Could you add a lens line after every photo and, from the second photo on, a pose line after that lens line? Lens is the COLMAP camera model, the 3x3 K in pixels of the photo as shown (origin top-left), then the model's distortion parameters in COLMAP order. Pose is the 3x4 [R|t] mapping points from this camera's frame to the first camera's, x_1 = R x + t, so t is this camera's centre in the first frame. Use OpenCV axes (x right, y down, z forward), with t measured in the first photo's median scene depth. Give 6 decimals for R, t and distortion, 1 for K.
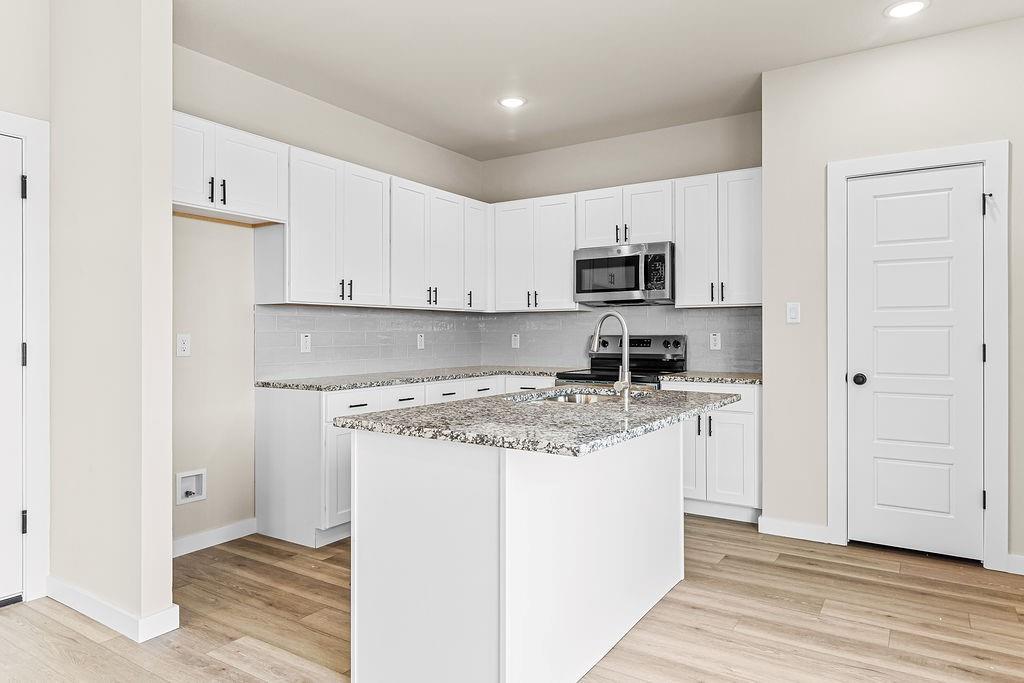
lens RADIAL K [[638.5, 0, 512.0], [0, 638.5, 341.5], [0, 0, 1]] dist [0.007971, 0.003753]
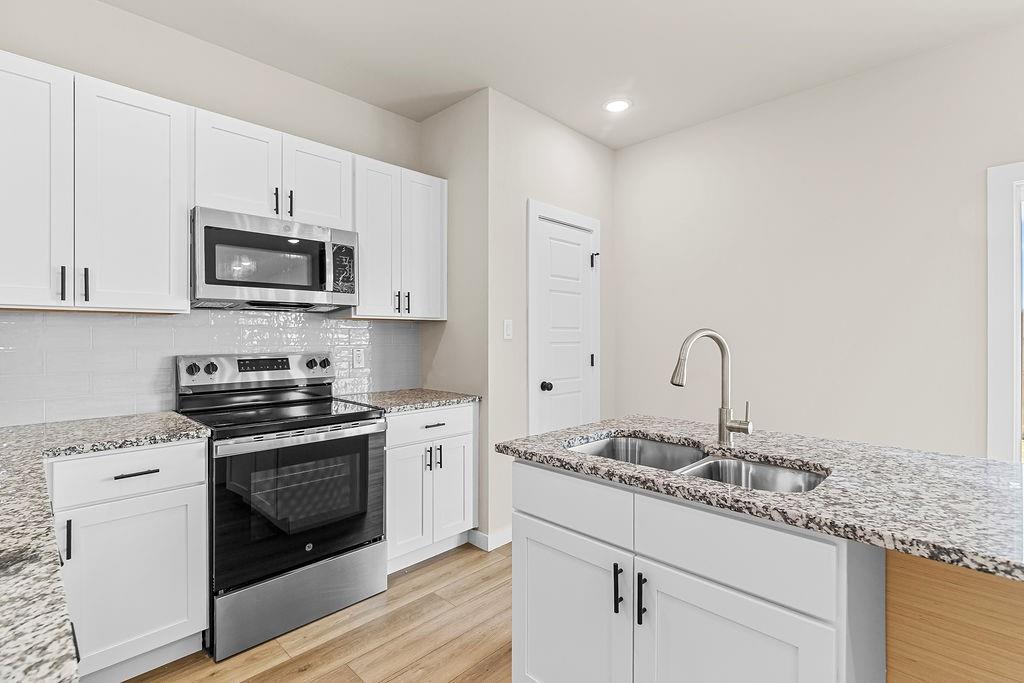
lens RADIAL K [[483.9, 0, 512.0], [0, 483.9, 341.5], [0, 0, 1]] dist [-0.001173, -0.000080]
pose [[0.200158, -0.011971, 0.979691, -0.286741], [0.009296, 0.999904, 0.010318, -0.027951], [-0.979720, 0.007042, 0.200250, 0.694359]]
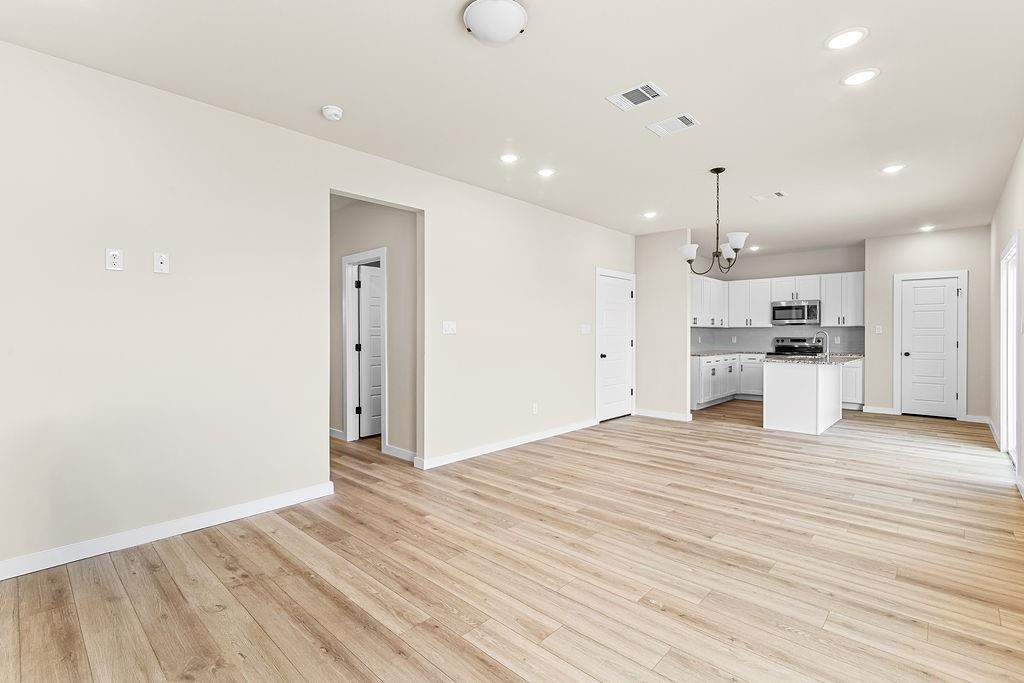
lens RADIAL K [[468.4, 0, 512.0], [0, 468.4, 341.5], [0, 0, 1]] dist [0.002123, 0.000123]
pose [[0.984973, 0.003037, -0.172681, -0.607851], [-0.002370, 0.999989, 0.004070, 0.000678], [0.172692, -0.003600, 0.984969, -0.994059]]
